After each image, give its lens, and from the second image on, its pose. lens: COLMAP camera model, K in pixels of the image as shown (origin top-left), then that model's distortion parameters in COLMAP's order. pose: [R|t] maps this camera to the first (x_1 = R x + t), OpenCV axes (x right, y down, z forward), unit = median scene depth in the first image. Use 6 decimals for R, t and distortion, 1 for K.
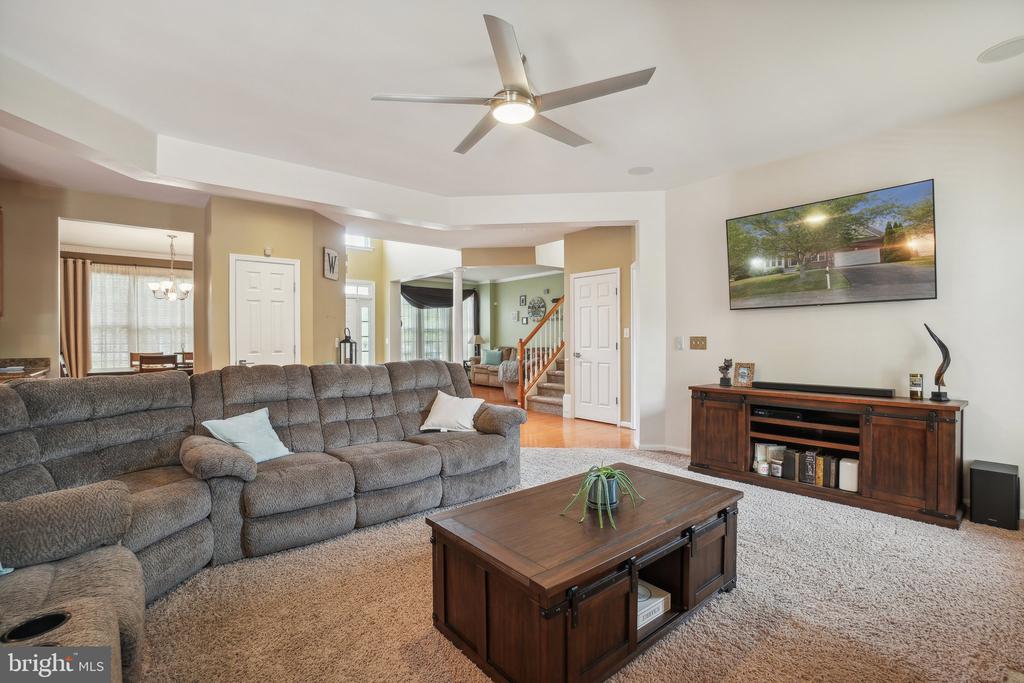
lens RADIAL K [[472.2, 0, 508.7], [0, 472.2, 337.1], [0, 0, 1]] dist [-0.041361, 0.013583]
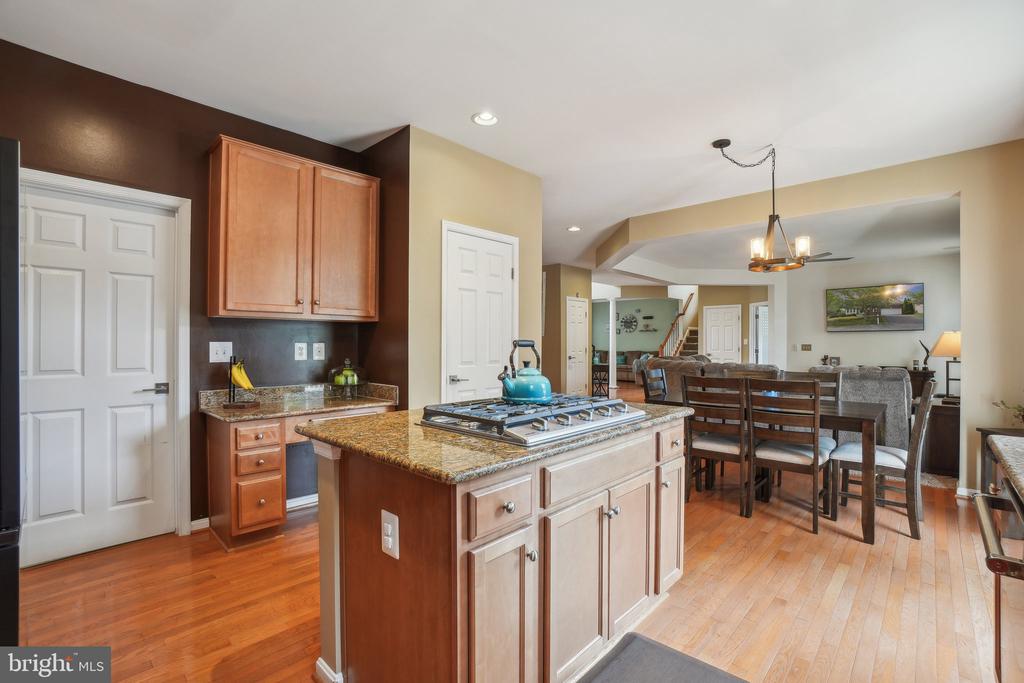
lens RADIAL K [[472.2, 0, 505.5], [0, 472.2, 349.0], [0, 0, 1]] dist [-0.041361, 0.013583]
pose [[0.992812, 0.005456, 0.119564, -1.227786], [-0.007293, 0.999862, 0.014929, -0.001711], [-0.119466, -0.015694, 0.992714, -0.918598]]
